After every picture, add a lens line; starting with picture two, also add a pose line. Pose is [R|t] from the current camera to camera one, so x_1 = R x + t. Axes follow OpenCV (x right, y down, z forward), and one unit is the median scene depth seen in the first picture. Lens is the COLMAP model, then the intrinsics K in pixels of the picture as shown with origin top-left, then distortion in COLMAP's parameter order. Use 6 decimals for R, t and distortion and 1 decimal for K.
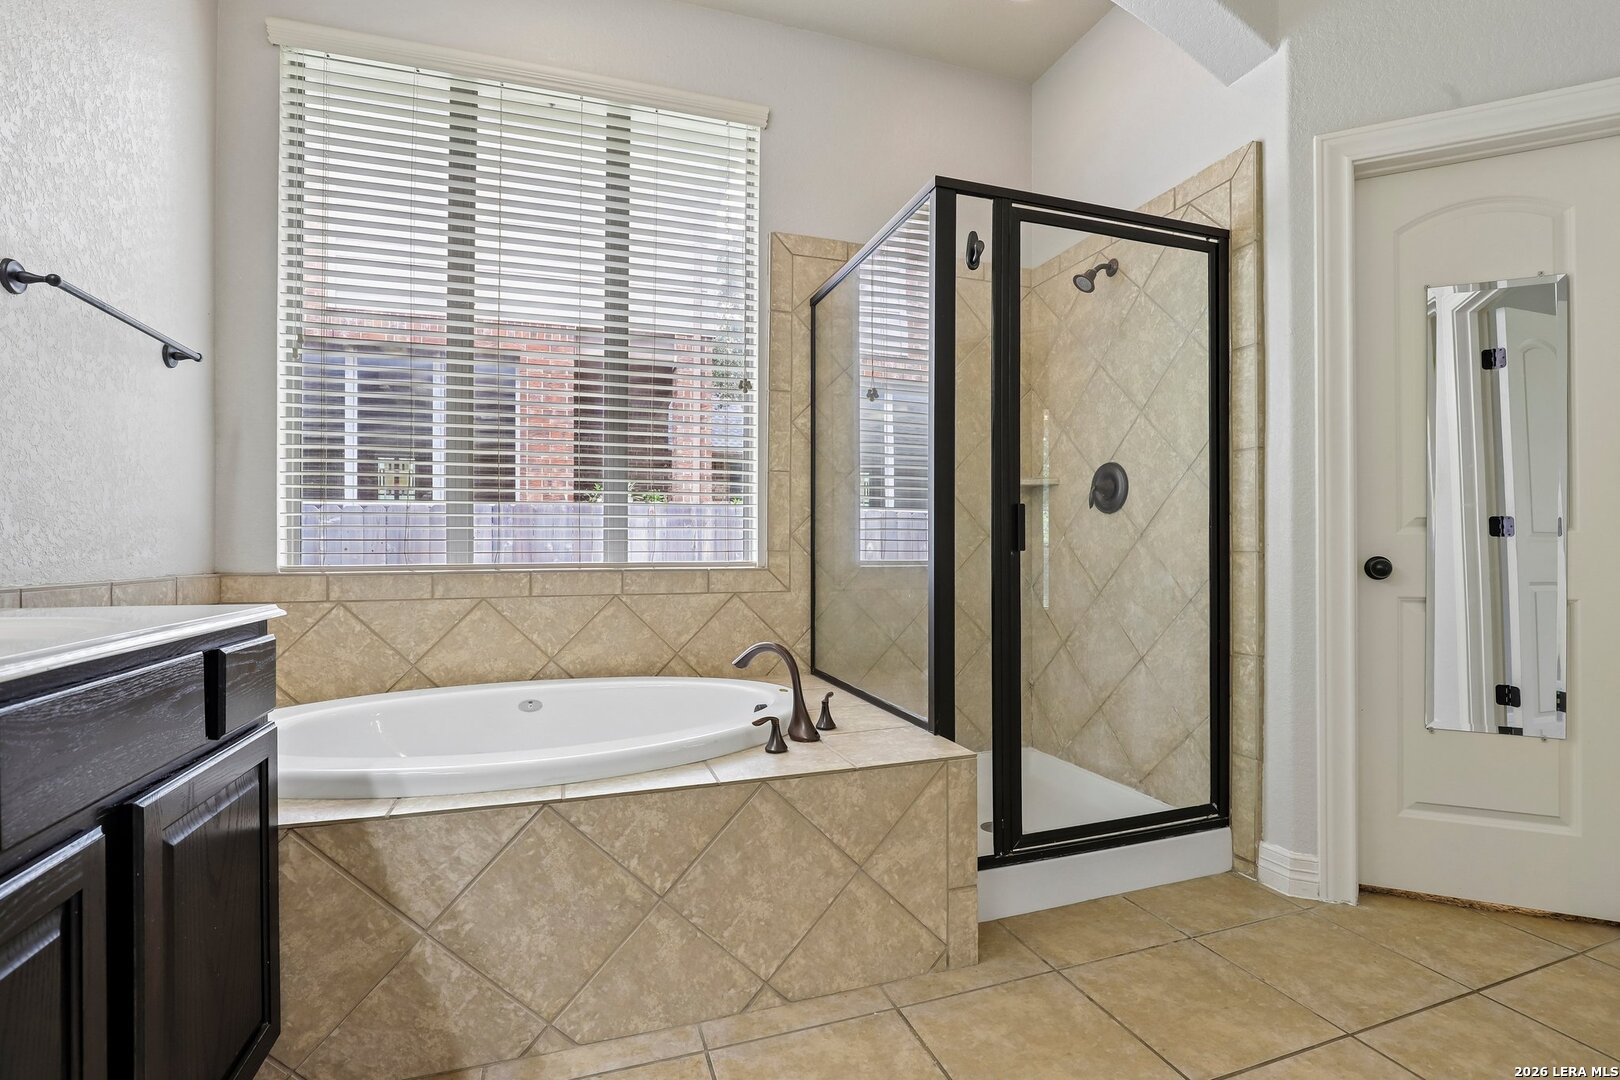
lens RADIAL K [[750.4, 0, 812.1], [0, 750.4, 546.6], [0, 0, 1]] dist [-0.028088, 0.000402]
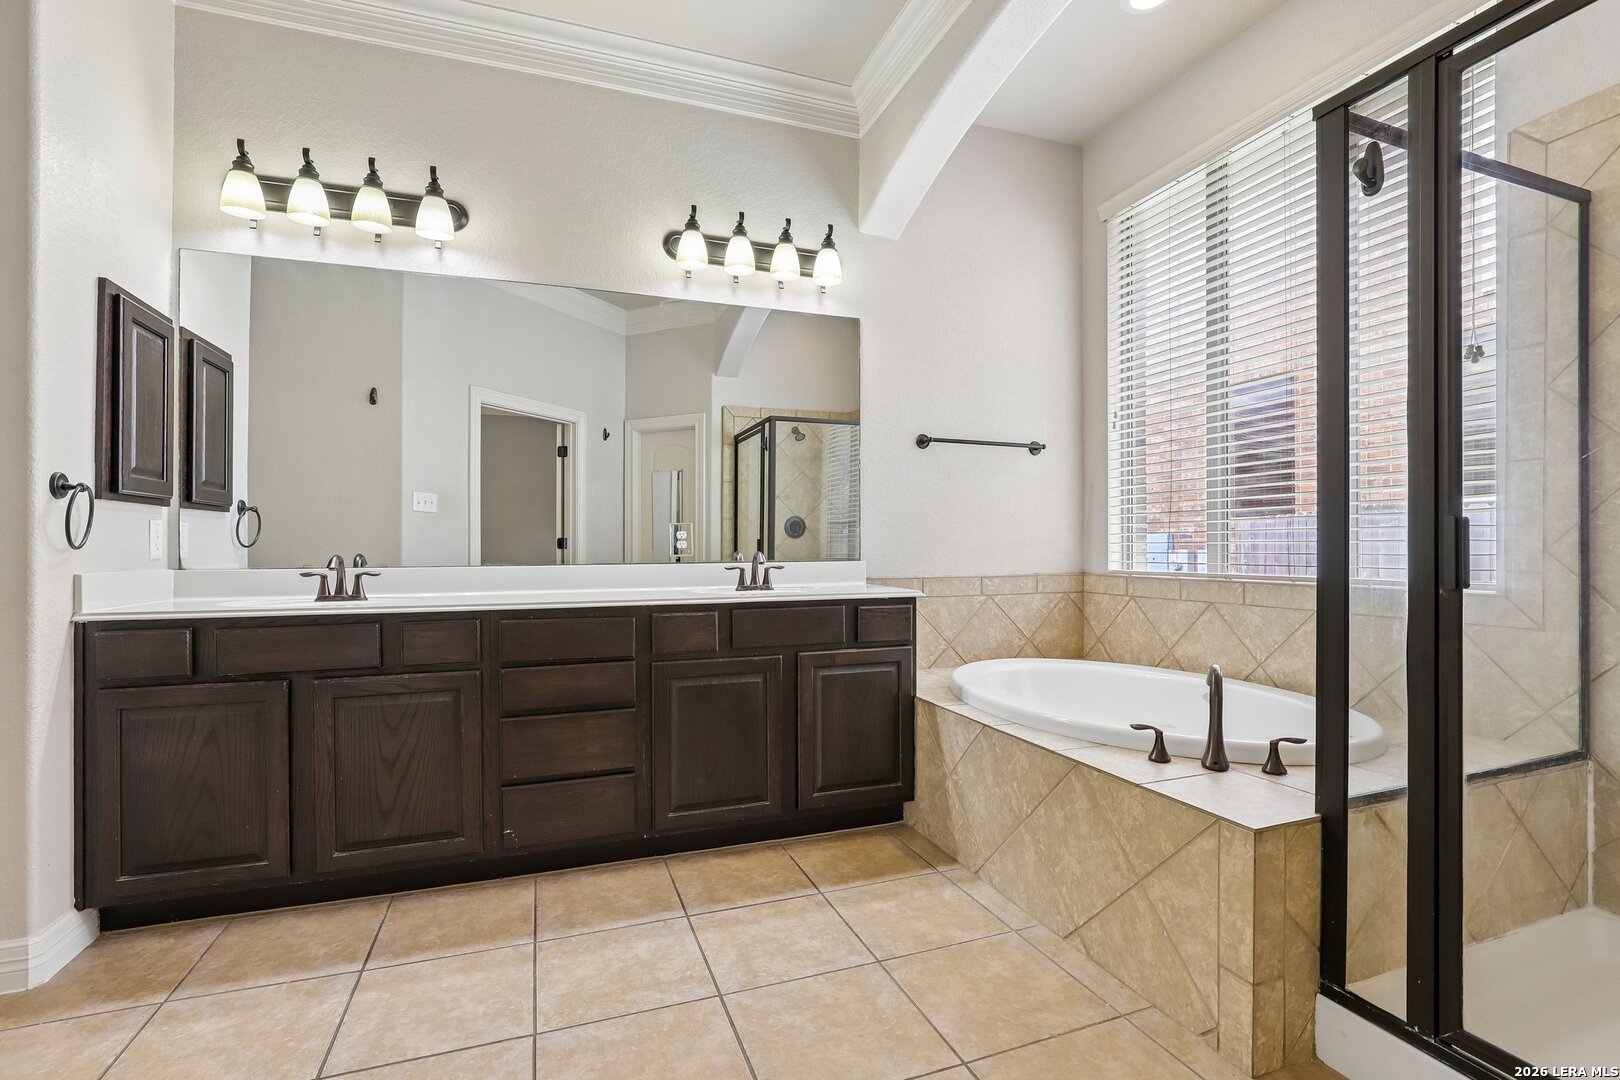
lens RADIAL K [[745.2, 0, 818.9], [0, 745.2, 545.4], [0, 0, 1]] dist [-0.020087, 0.000821]
pose [[0.023641, 0.003028, -0.999716, 1.074605], [0.007810, 0.999964, 0.003213, -0.045697], [0.999690, -0.007883, 0.023616, 0.524811]]
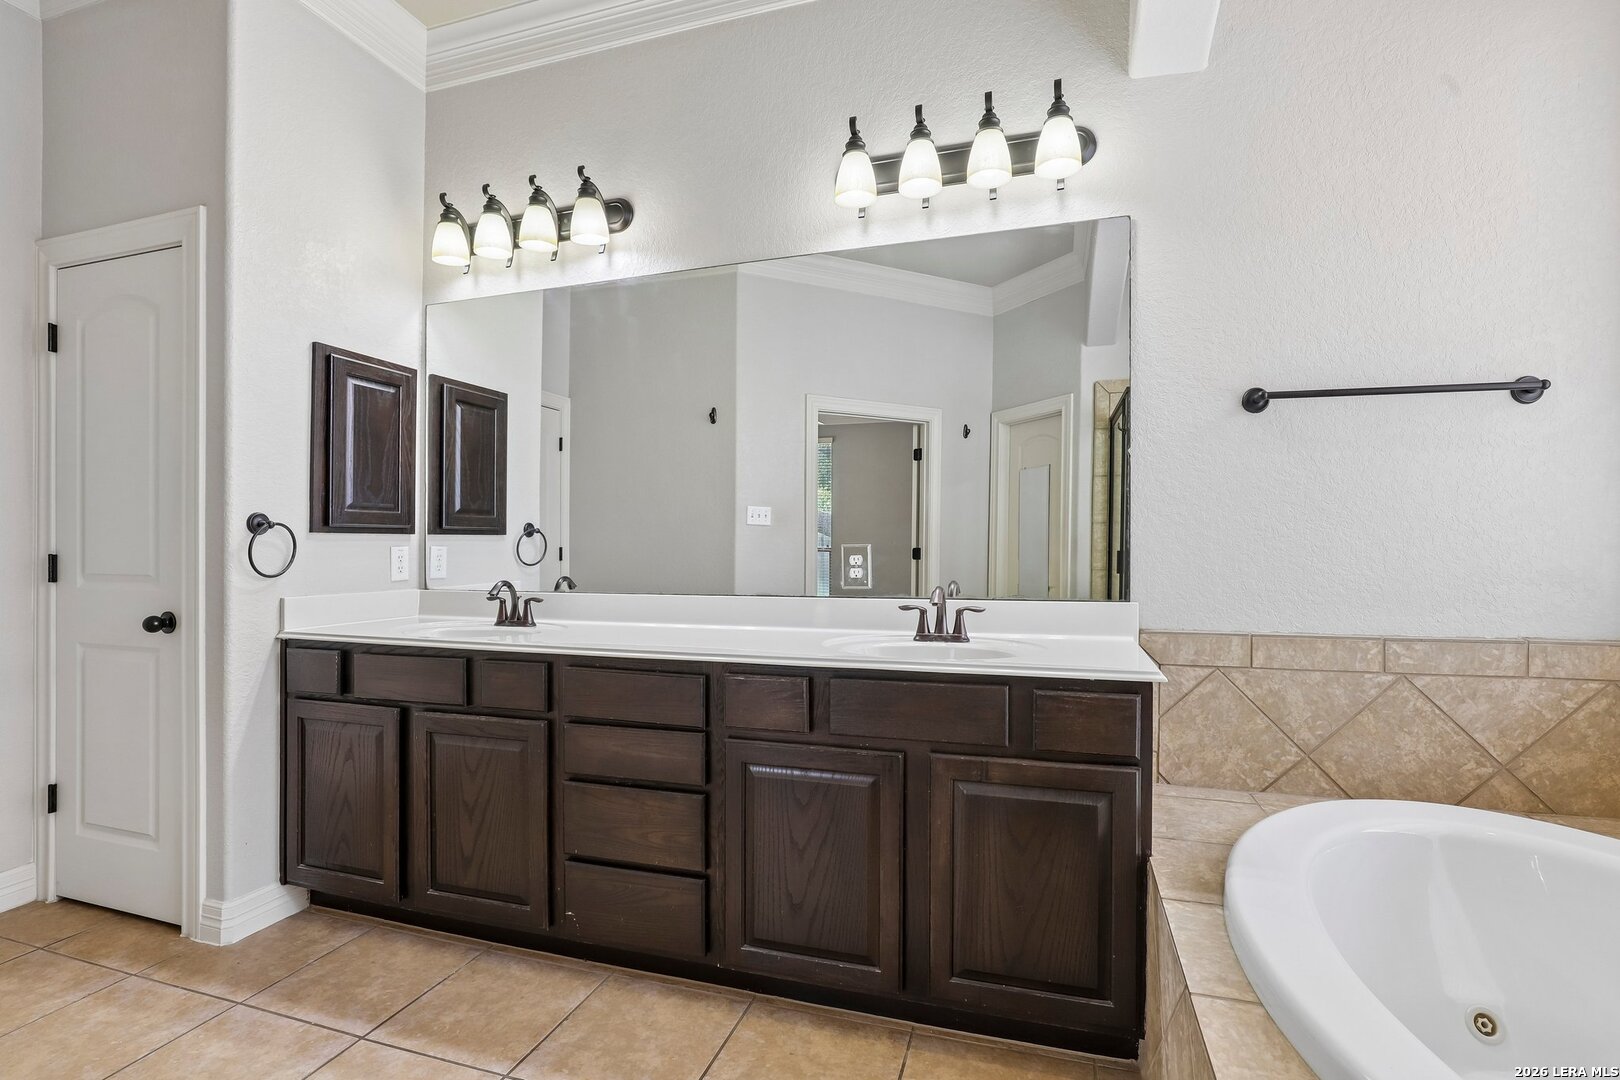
lens RADIAL K [[750.4, 0, 812.1], [0, 750.4, 546.6], [0, 0, 1]] dist [-0.028088, 0.000402]
pose [[-0.585872, 0.007155, -0.810372, 0.426461], [0.007989, 0.999963, 0.003053, -0.097019], [0.810364, -0.004686, -0.585908, 0.974992]]
